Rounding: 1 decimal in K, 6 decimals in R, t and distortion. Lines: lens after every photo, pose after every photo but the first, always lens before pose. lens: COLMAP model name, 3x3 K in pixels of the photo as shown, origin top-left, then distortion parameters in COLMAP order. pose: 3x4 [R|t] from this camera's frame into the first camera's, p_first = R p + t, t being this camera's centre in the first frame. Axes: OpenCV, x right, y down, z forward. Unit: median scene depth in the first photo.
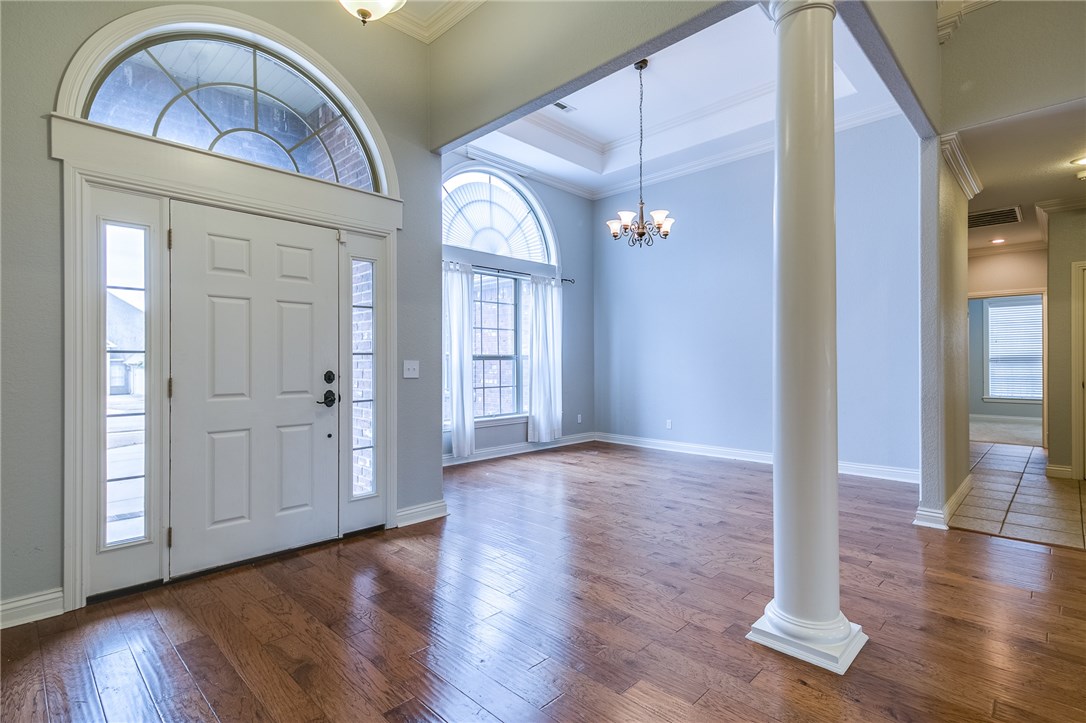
lens RADIAL K [[525.5, 0, 542.0], [0, 525.5, 367.6], [0, 0, 1]] dist [0.019249, -0.001675]
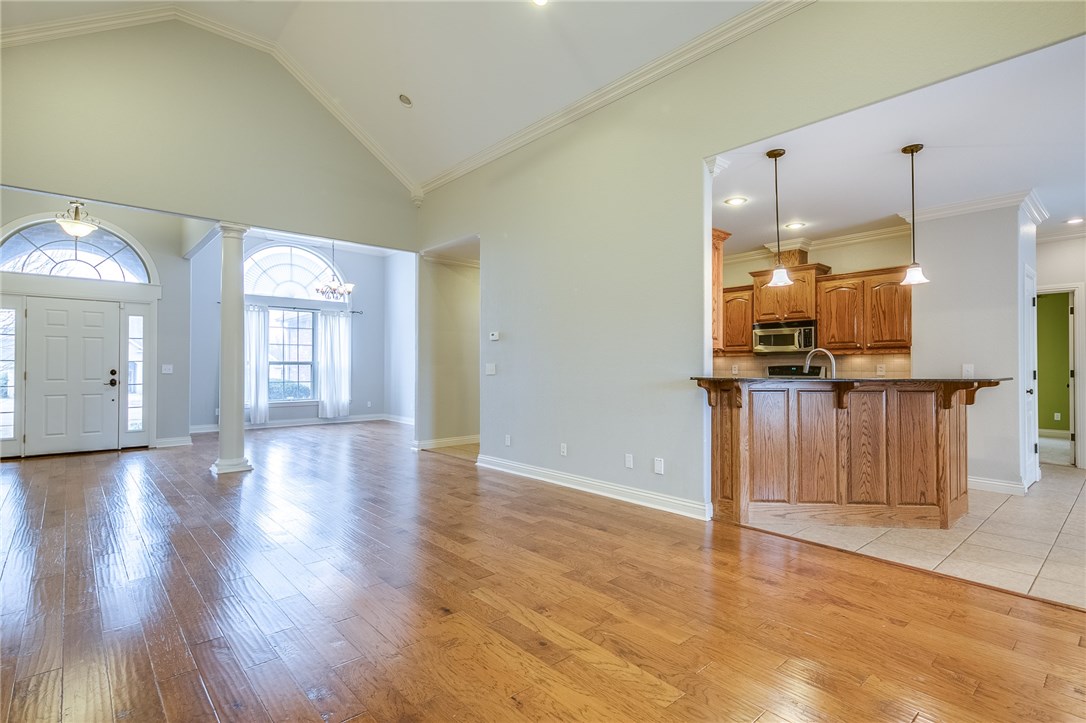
lens RADIAL K [[527.4, 0, 533.9], [0, 527.4, 363.7], [0, 0, 1]] dist [0.019551, -0.000799]
pose [[0.997044, 0.003922, -0.076731, 1.129722], [-0.005181, 0.999855, -0.016214, 0.006727], [0.076656, 0.016563, 0.996920, -0.789569]]
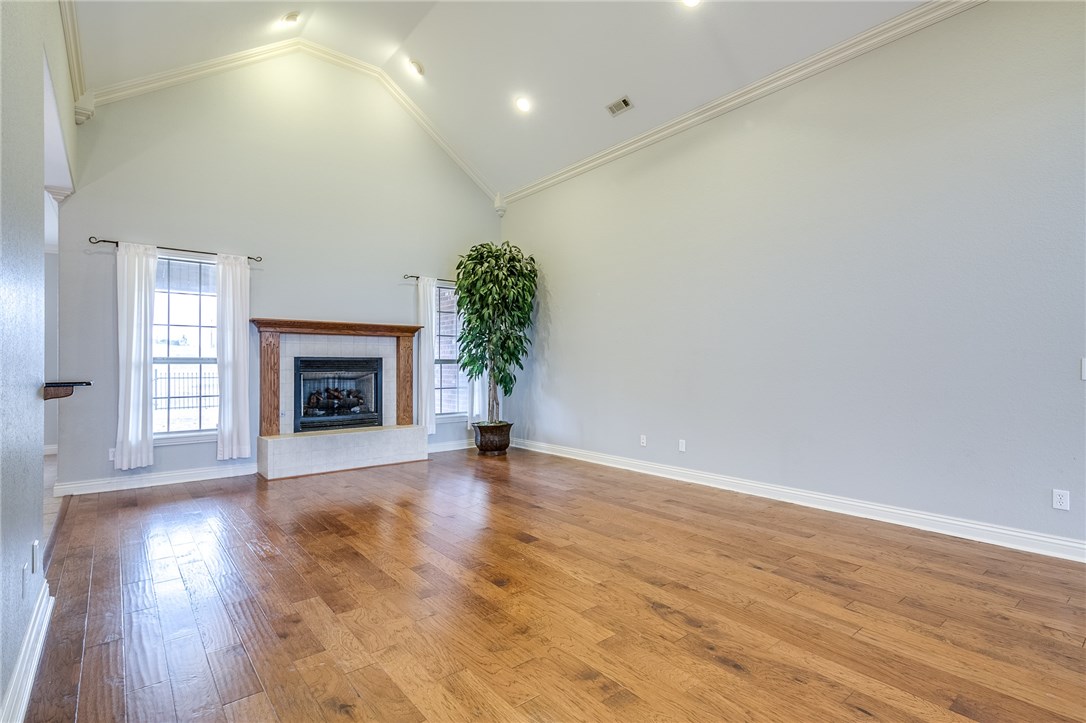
lens RADIAL K [[528.1, 0, 536.7], [0, 528.1, 361.3], [0, 0, 1]] dist [0.015857, -0.000879]
pose [[-0.992680, 0.008053, 0.120508, 0.733380], [0.008639, 0.999953, 0.004339, -0.008940], [-0.120467, 0.005349, -0.992703, 0.678141]]
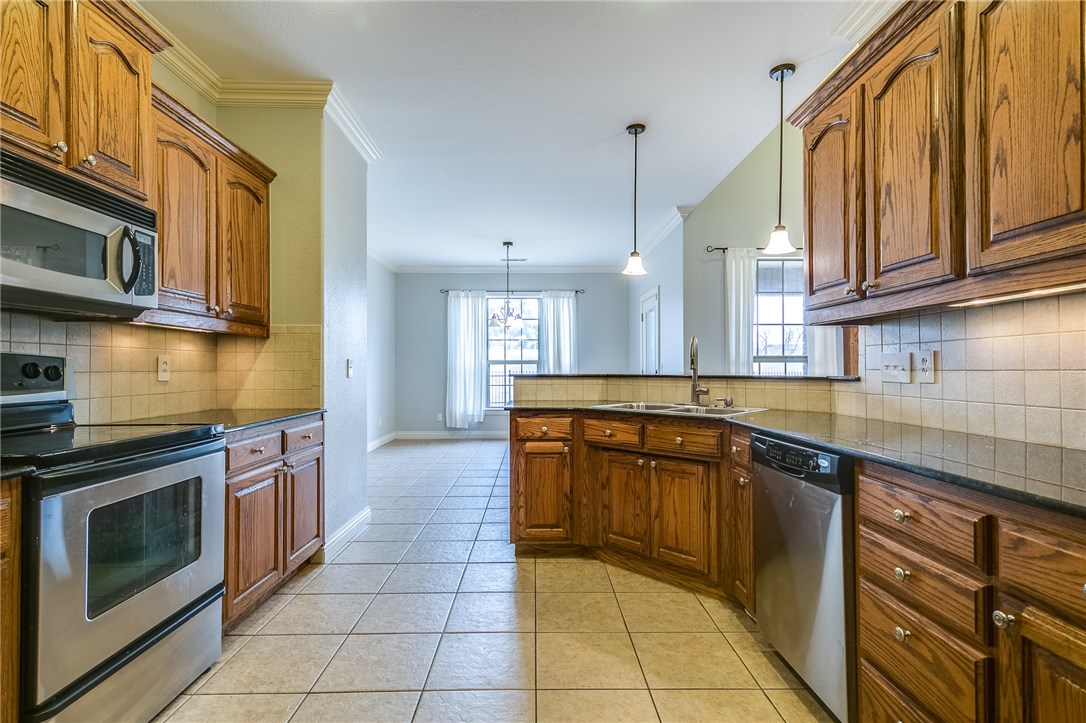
lens RADIAL K [[527.4, 0, 533.9], [0, 527.4, 363.7], [0, 0, 1]] dist [0.019551, -0.000799]
pose [[-0.706894, 0.011098, 0.707233, 1.210714], [0.010378, 0.999932, -0.005317, -0.000861], [-0.707244, 0.003581, -0.706961, 0.820047]]
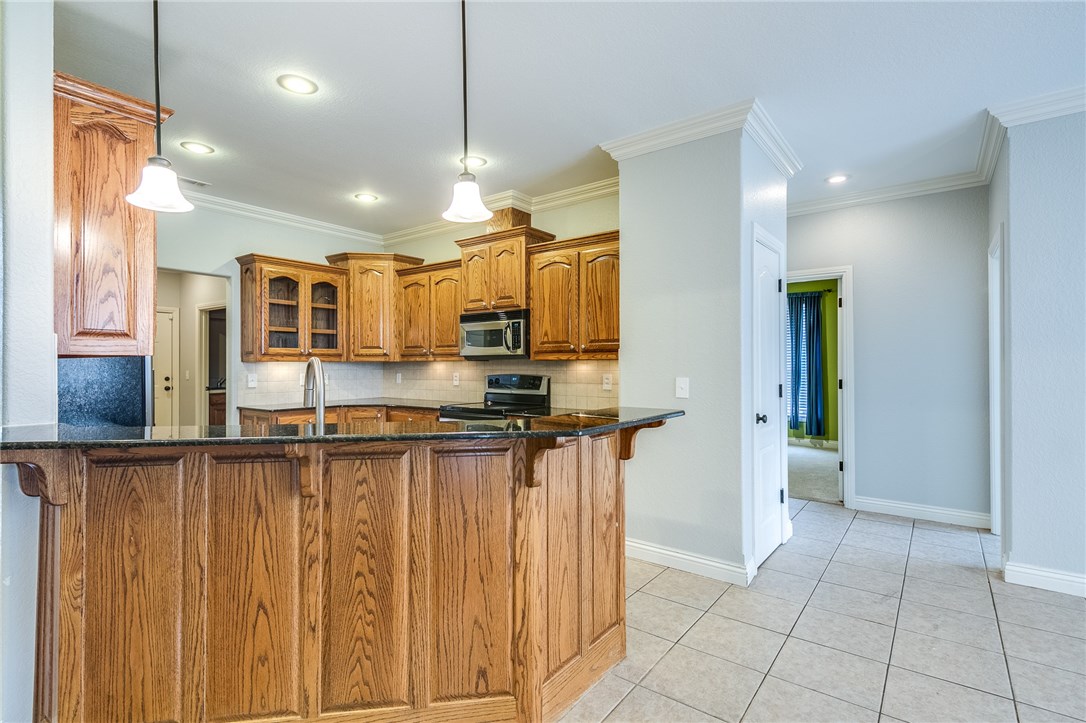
lens RADIAL K [[528.1, 0, 536.7], [0, 528.1, 361.3], [0, 0, 1]] dist [0.015857, -0.000879]
pose [[0.993483, 0.000595, 0.113976, 1.690156], [0.001085, 0.999892, -0.014680, -0.027876], [-0.113972, 0.014708, 0.993375, -0.277722]]
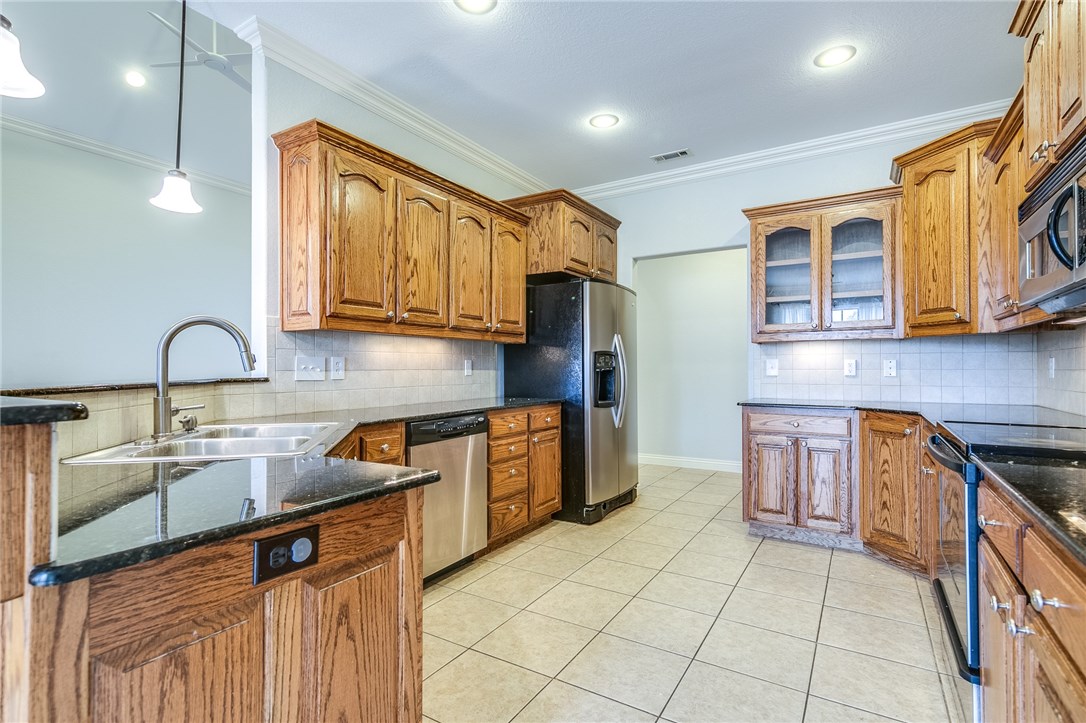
lens RADIAL K [[528.1, 0, 536.7], [0, 528.1, 361.3], [0, 0, 1]] dist [0.015857, -0.000879]
pose [[0.218032, -0.008672, -0.975903, 2.013622], [-0.008588, 0.999905, -0.010804, -0.000158], [0.975904, 0.010737, 0.217937, 0.339549]]
